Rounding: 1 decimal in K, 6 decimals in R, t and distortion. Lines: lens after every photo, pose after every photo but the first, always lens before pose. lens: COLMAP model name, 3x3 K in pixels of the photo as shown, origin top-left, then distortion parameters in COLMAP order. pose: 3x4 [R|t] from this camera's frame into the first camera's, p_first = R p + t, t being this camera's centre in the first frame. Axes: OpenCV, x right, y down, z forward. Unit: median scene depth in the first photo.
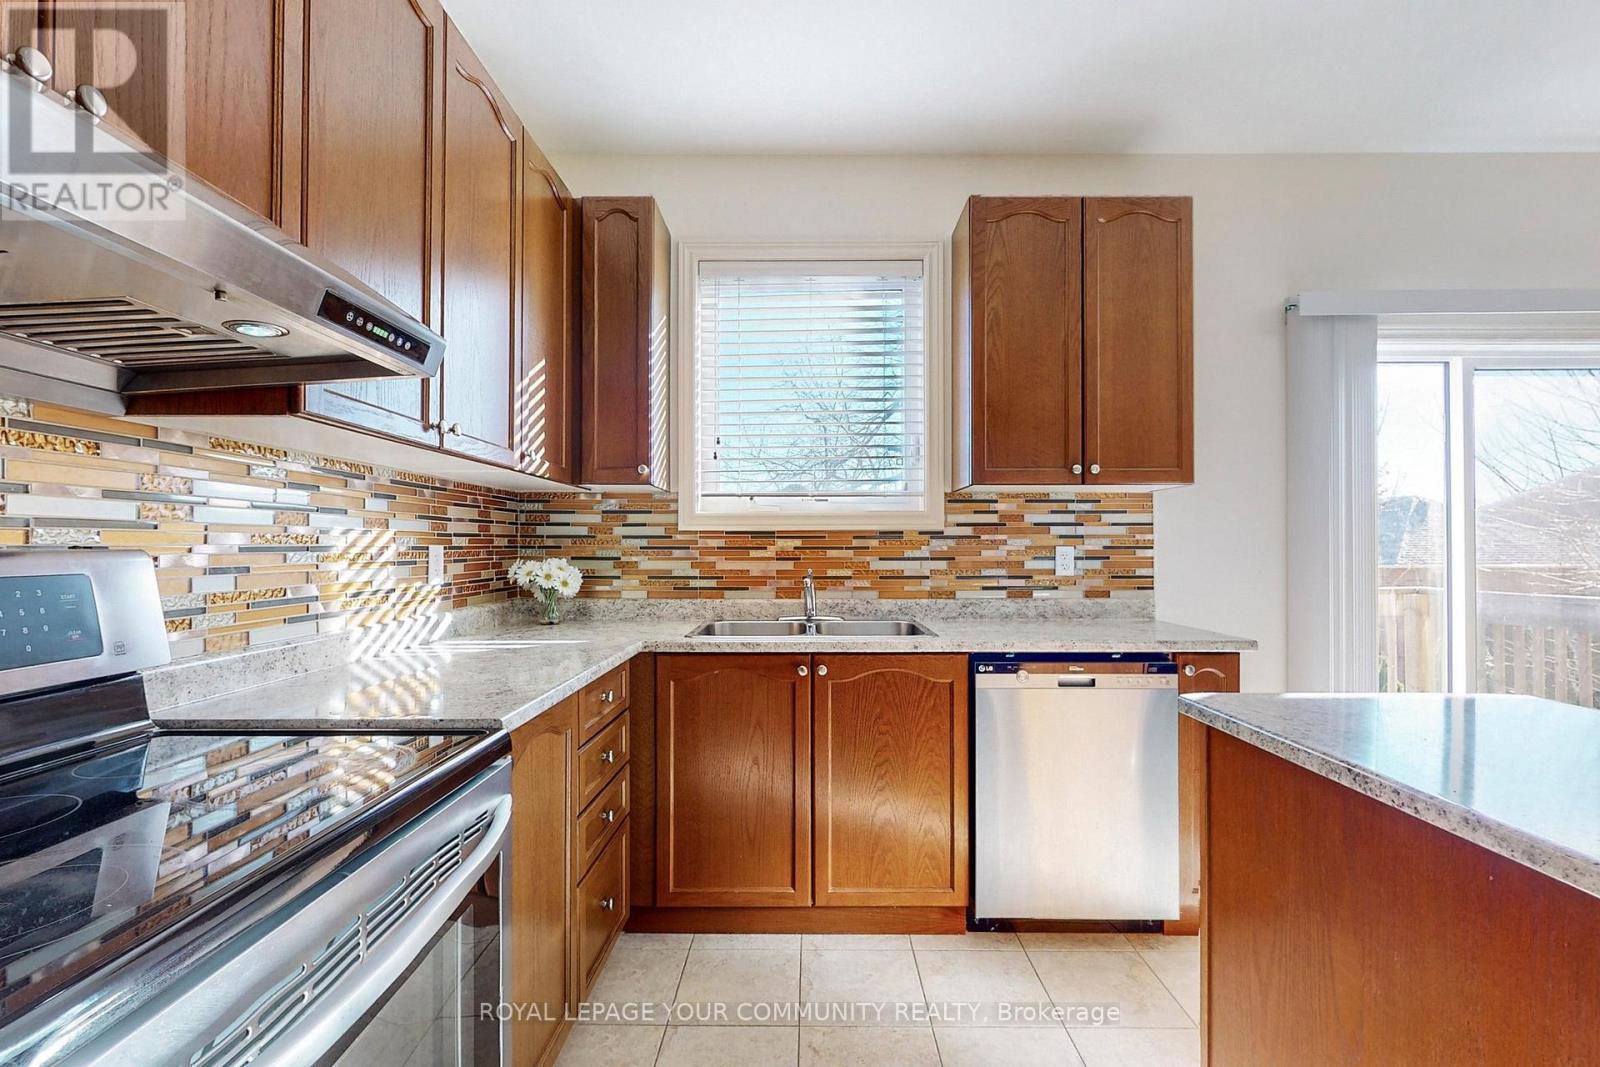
lens RADIAL K [[695.1, 0, 805.4], [0, 695.1, 542.2], [0, 0, 1]] dist [-0.005430, 0.001377]
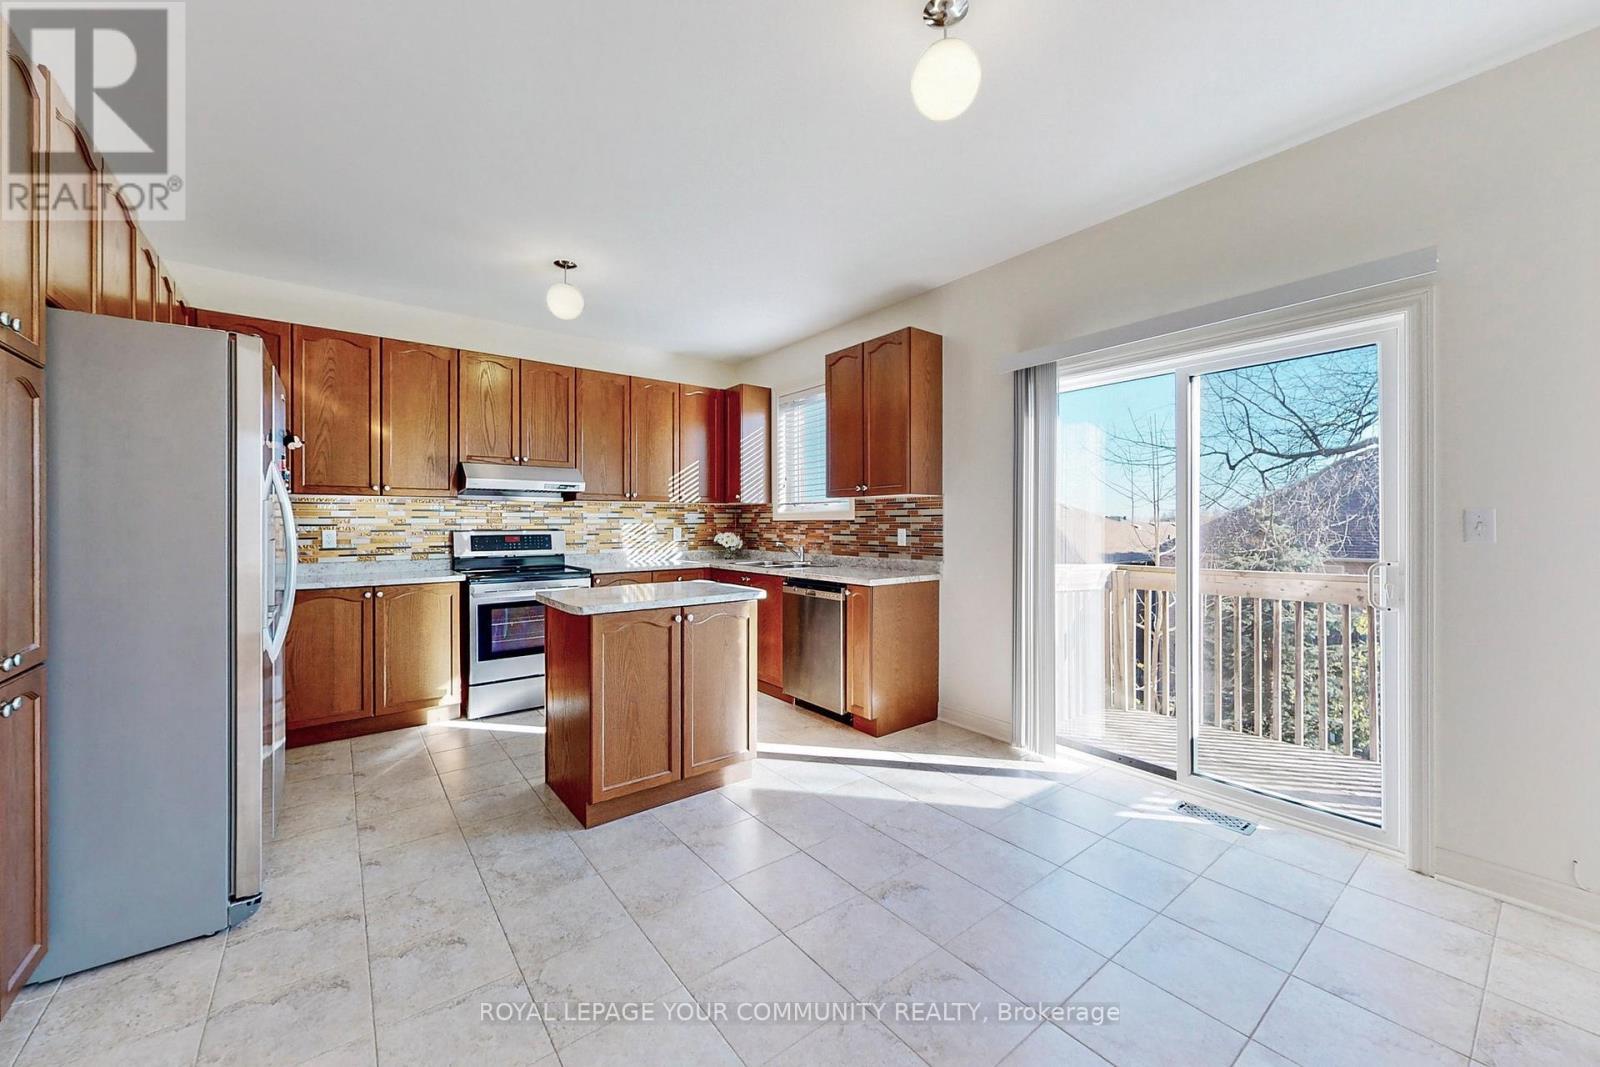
lens RADIAL K [[601.4, 0, 806.1], [0, 601.4, 526.0], [0, 0, 1]] dist [0.000453, -0.000340]
pose [[0.624015, 0.002984, -0.781407, 1.574734], [0.007408, 0.999925, 0.009735, -0.019456], [0.781377, -0.011864, 0.623946, -0.140770]]
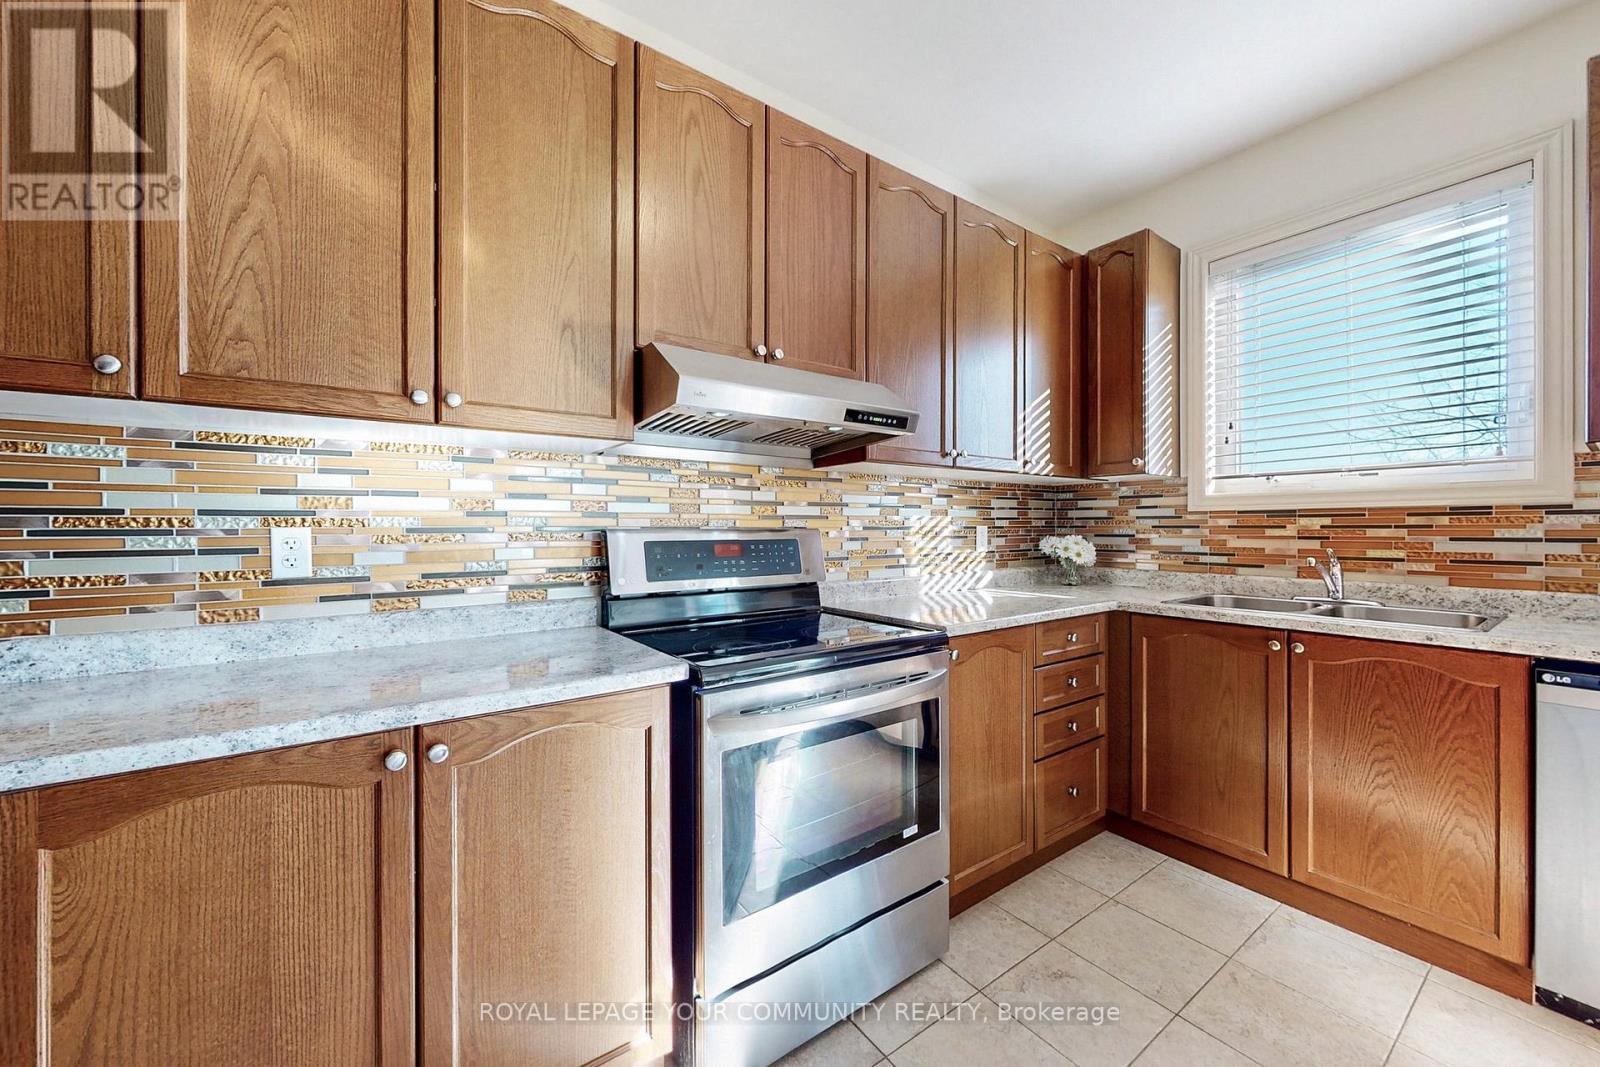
lens RADIAL K [[601.4, 0, 804.6], [0, 601.4, 531.2], [0, 0, 1]] dist [0.000453, -0.000340]
pose [[0.590440, 0.002935, -0.807076, 0.264304], [0.008907, 0.999909, 0.010151, -0.000374], [0.807033, -0.013182, 0.590360, -0.078828]]
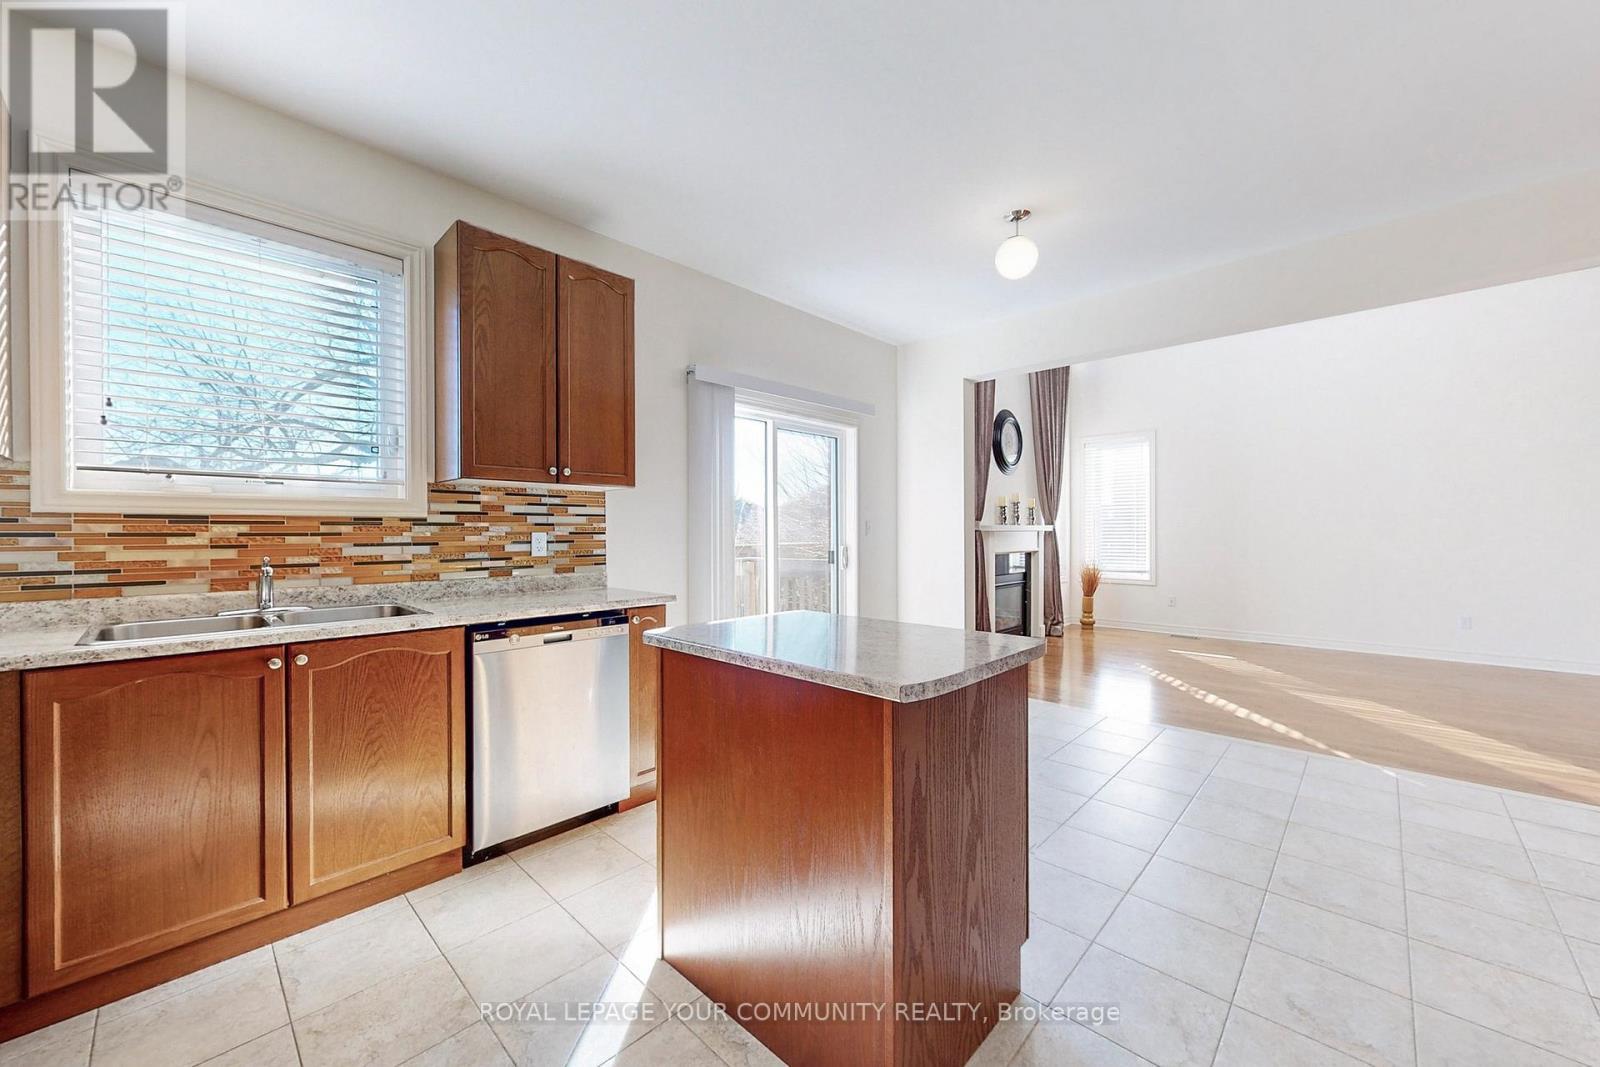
lens RADIAL K [[601.4, 0, 797.4], [0, 601.4, 535.1], [0, 0, 1]] dist [0.000453, -0.000340]
pose [[0.688180, -0.004549, 0.725526, -0.093635], [-0.003321, 0.999950, 0.009421, -0.000668], [-0.725532, -0.008893, 0.688131, -0.070019]]
